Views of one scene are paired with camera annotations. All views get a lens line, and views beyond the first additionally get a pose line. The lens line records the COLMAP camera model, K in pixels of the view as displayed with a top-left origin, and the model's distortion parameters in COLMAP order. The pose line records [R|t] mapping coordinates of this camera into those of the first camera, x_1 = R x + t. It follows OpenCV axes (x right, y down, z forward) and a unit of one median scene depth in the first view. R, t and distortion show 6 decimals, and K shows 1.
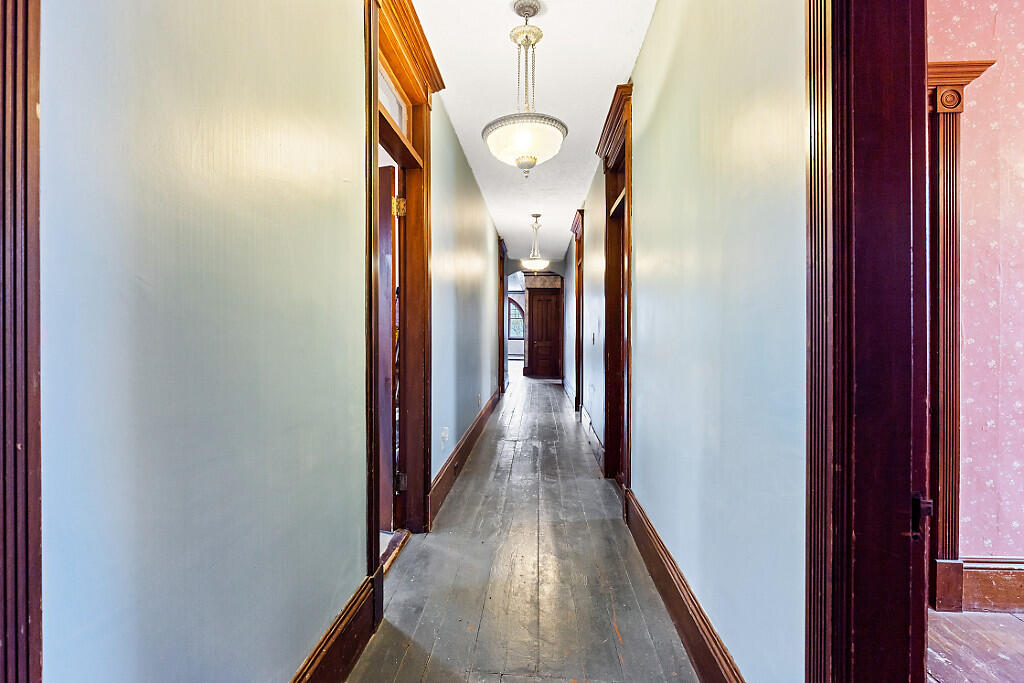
lens RADIAL K [[470.6, 0, 511.3], [0, 470.6, 334.1], [0, 0, 1]] dist [-0.001882, 0.000308]
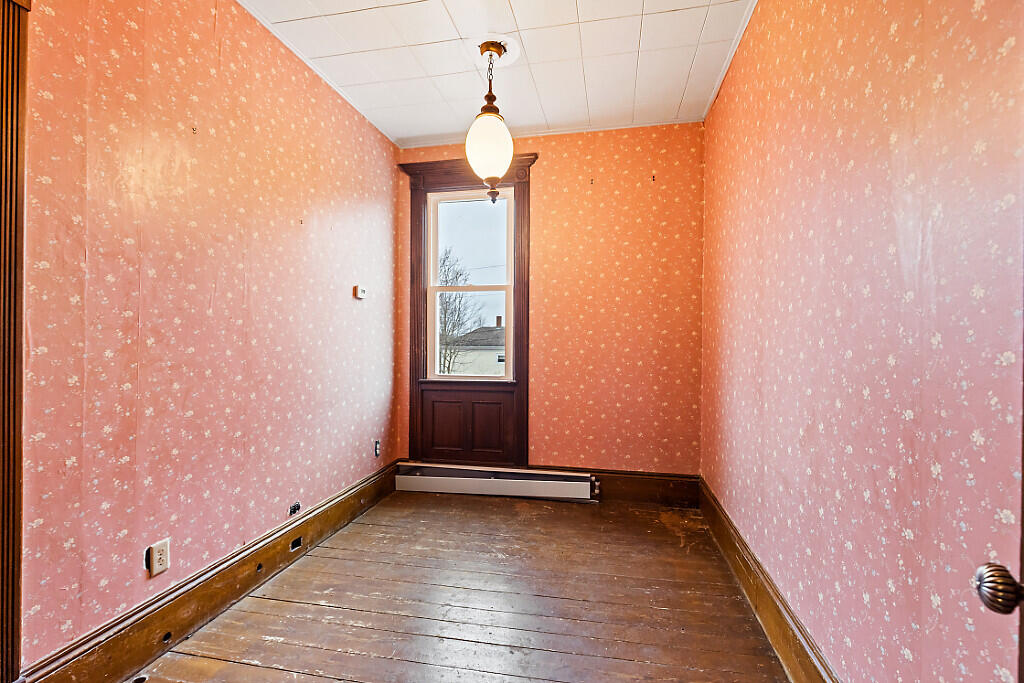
lens RADIAL K [[470.6, 0, 512.4], [0, 470.6, 340.3], [0, 0, 1]] dist [-0.001882, 0.000308]
pose [[0.138251, 0.006154, 0.990378, 0.387897], [-0.004697, 0.999974, -0.005558, 0.000968], [-0.990386, -0.003883, 0.138276, 0.216617]]
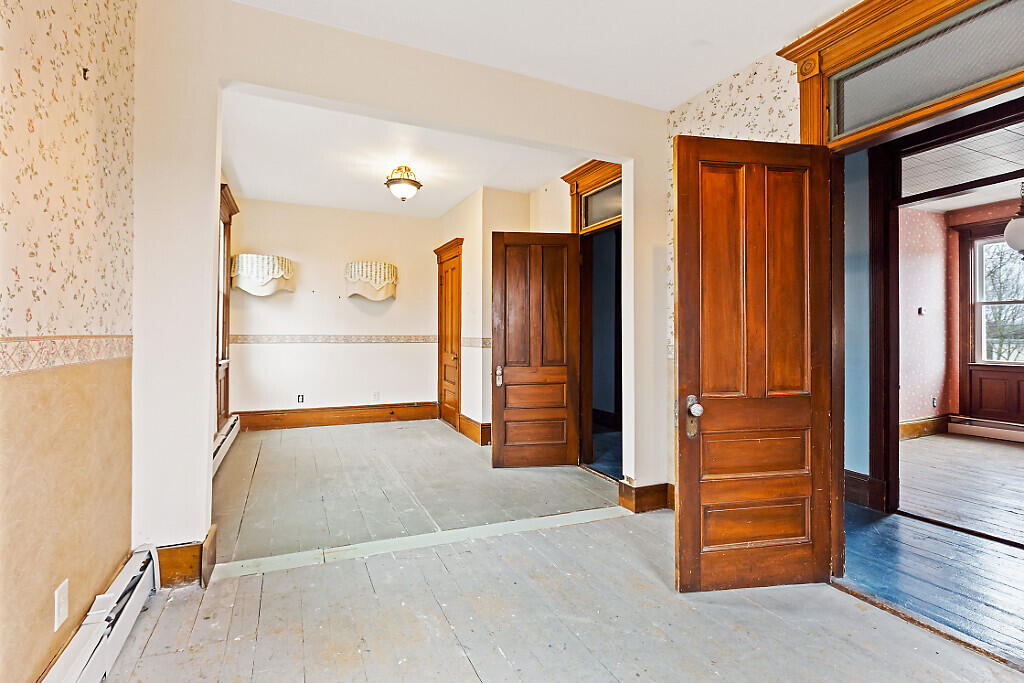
lens RADIAL K [[470.6, 0, 514.8], [0, 470.6, 334.4], [0, 0, 1]] dist [-0.001882, 0.000308]
pose [[0.882421, -0.000870, 0.470459, -1.703045], [0.001017, 0.999999, -0.000059, -0.030780], [-0.470459, 0.000530, 0.882422, -0.419874]]
